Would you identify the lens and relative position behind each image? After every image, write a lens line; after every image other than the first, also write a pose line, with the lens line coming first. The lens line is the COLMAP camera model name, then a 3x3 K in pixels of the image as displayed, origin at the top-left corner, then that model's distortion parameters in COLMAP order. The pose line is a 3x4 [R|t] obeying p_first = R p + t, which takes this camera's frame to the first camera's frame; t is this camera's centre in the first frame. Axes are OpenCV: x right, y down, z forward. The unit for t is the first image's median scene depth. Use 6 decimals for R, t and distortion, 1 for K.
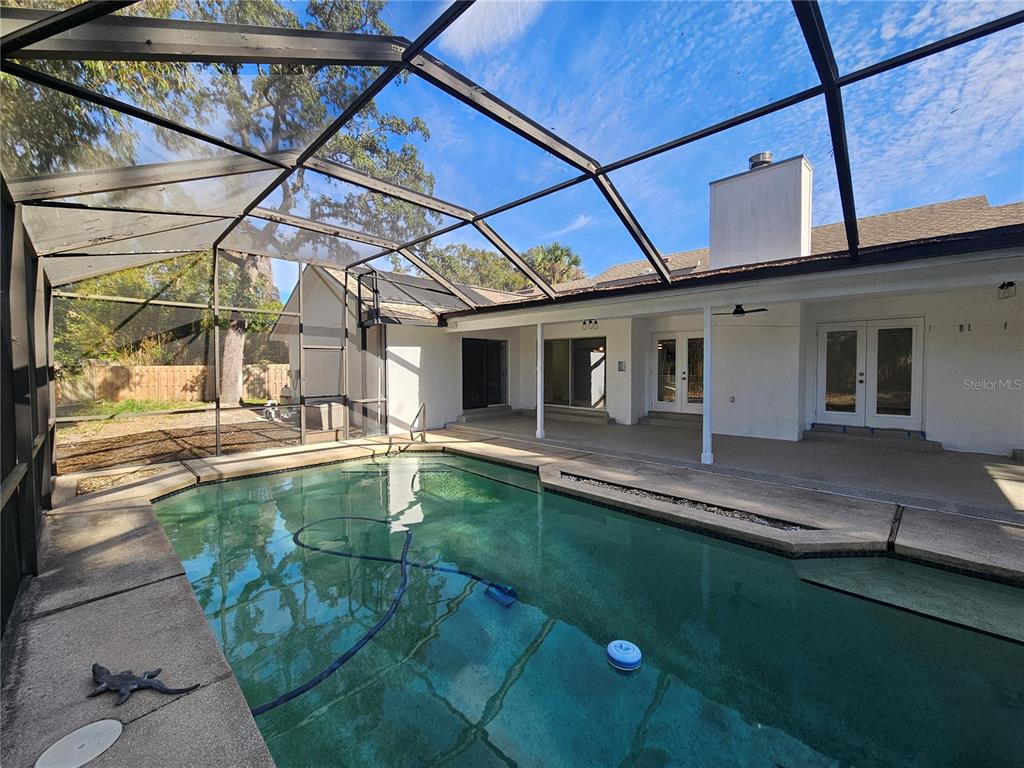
lens RADIAL K [[416.8, 0, 509.0], [0, 416.8, 378.6], [0, 0, 1]] dist [0.000805, 0.000287]
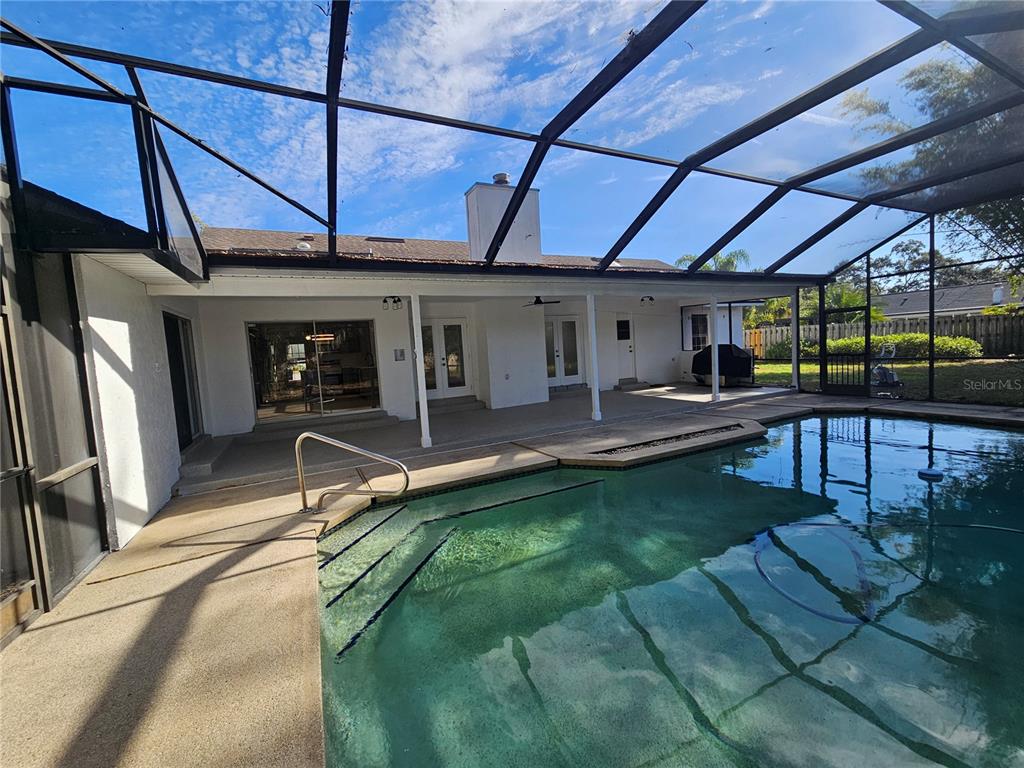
lens RADIAL K [[416.8, 0, 509.0], [0, 416.8, 378.6], [0, 0, 1]] dist [0.000805, 0.000287]
pose [[0.339973, -0.081891, 0.936863, -0.597052], [0.089045, 0.994529, 0.054618, -0.009653], [-0.936210, 0.064854, 0.345405, 0.612228]]
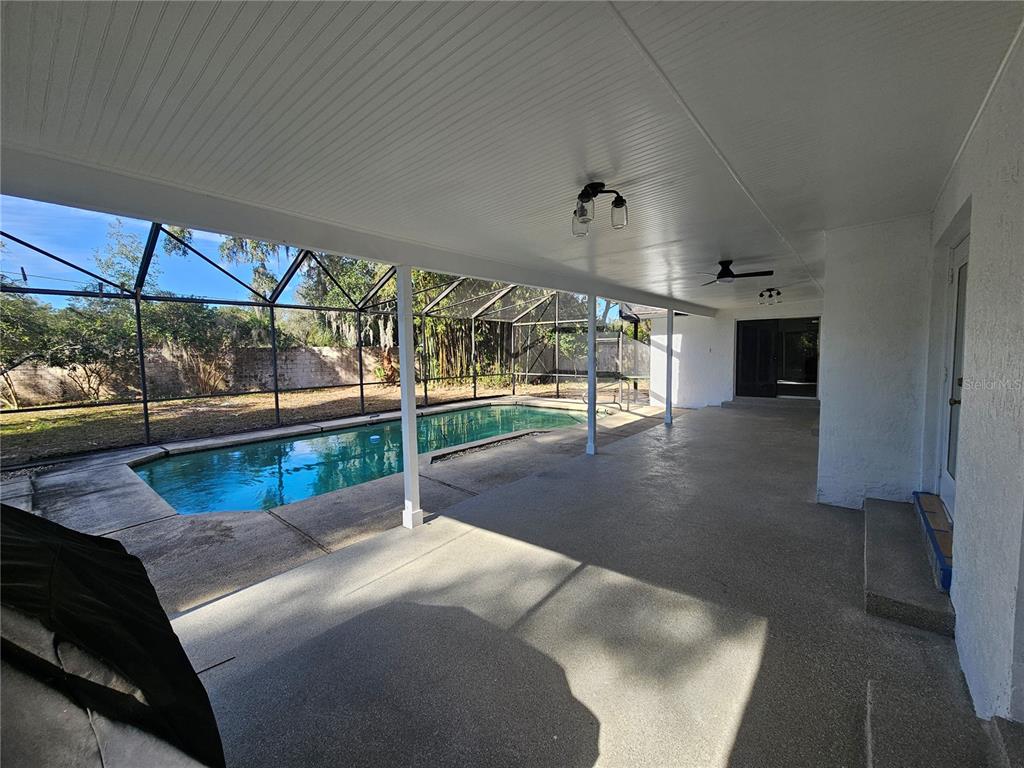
lens RADIAL K [[416.8, 0, 509.0], [0, 416.8, 378.6], [0, 0, 1]] dist [0.000805, 0.000287]
pose [[0.068505, 0.066059, -0.995461, 1.102795], [-0.008892, 0.997806, 0.065602, -0.033282], [0.997611, 0.004358, 0.068942, 0.557100]]
